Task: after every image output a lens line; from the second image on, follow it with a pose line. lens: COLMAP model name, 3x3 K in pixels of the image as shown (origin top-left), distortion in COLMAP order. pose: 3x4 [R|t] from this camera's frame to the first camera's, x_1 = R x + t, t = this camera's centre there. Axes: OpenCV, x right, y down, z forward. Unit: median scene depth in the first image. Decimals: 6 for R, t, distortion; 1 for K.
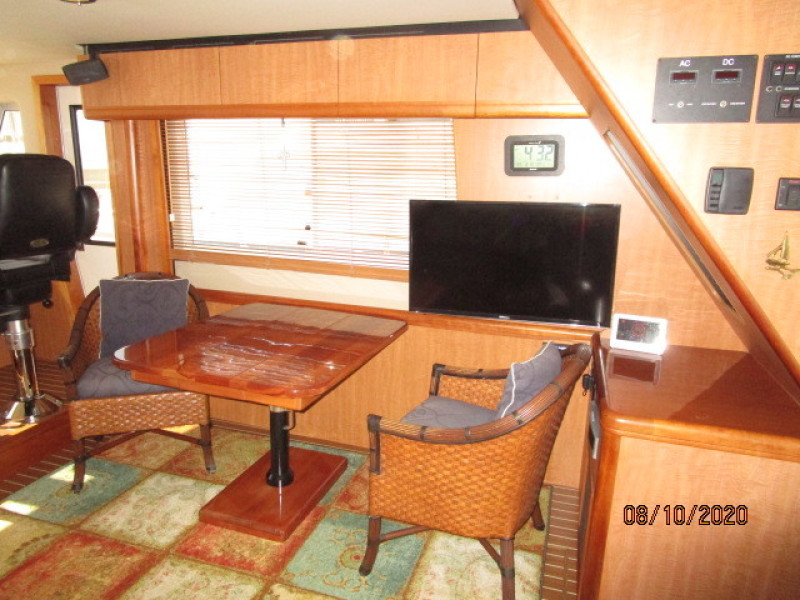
lens RADIAL K [[558.0, 0, 403.3], [0, 558.0, 301.7], [0, 0, 1]] dist [-0.037682, 0.002788]
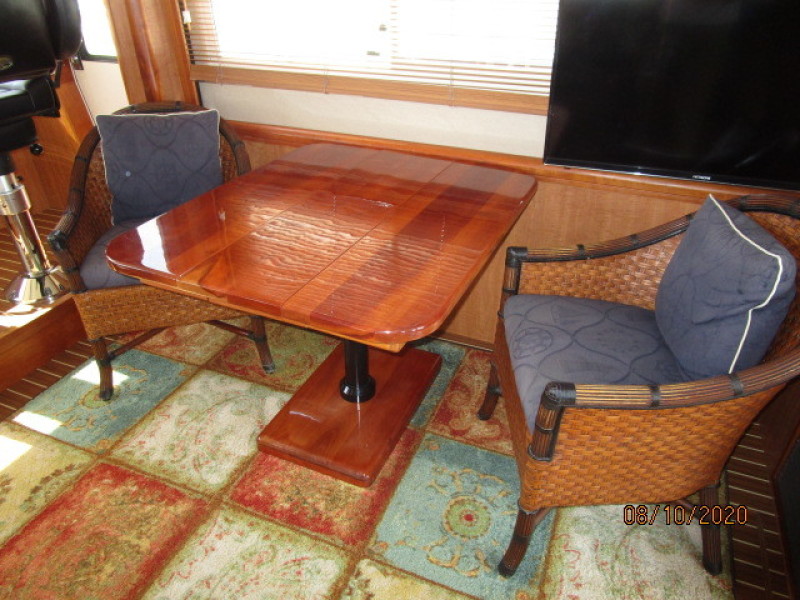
lens RADIAL K [[558.0, 0, 403.3], [0, 558.0, 301.7], [0, 0, 1]] dist [-0.037682, 0.002788]
pose [[0.995131, 0.023118, -0.095806, -0.094730], [0.009292, 0.945762, 0.324727, -0.046305], [0.098117, -0.324036, 0.940943, 0.344560]]
